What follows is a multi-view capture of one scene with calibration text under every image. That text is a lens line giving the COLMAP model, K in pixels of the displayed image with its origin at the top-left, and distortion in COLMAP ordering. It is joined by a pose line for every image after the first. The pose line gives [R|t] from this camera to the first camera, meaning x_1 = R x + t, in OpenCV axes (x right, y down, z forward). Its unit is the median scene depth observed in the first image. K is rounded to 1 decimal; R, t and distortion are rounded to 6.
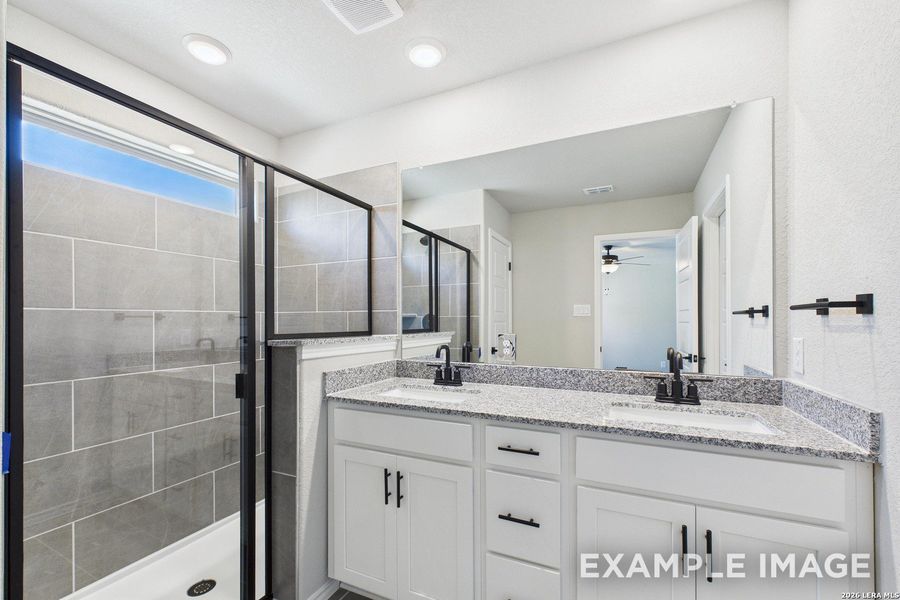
lens RADIAL K [[379.4, 0, 451.0], [0, 379.4, 318.4], [0, 0, 1]] dist [0.001816, 0.000176]
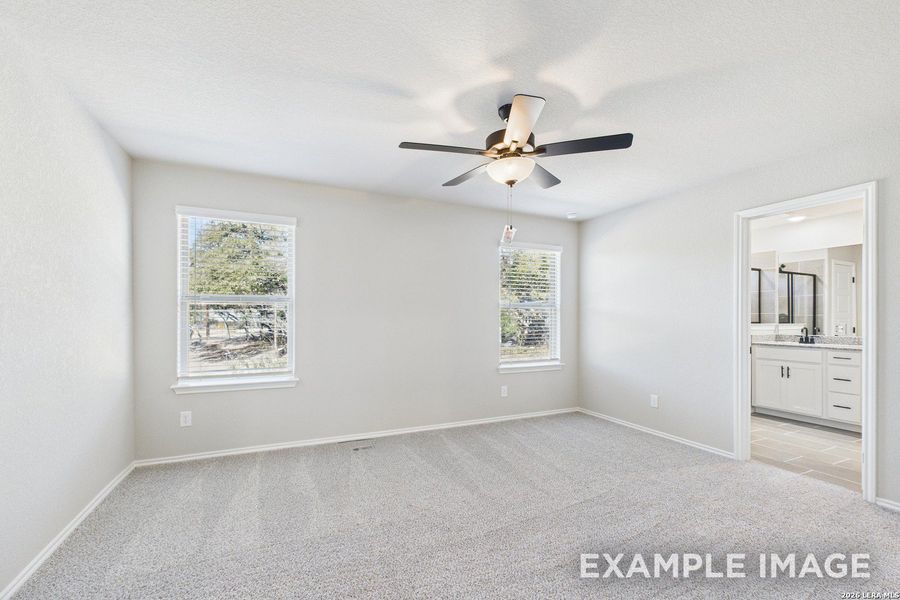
lens RADIAL K [[379.4, 0, 451.0], [0, 379.4, 318.4], [0, 0, 1]] dist [0.001816, 0.000176]
pose [[0.767776, 0.001964, -0.640715, -0.125693], [0.002604, 0.999977, 0.006186, -0.006241], [0.640713, -0.006418, 0.767753, -1.485475]]
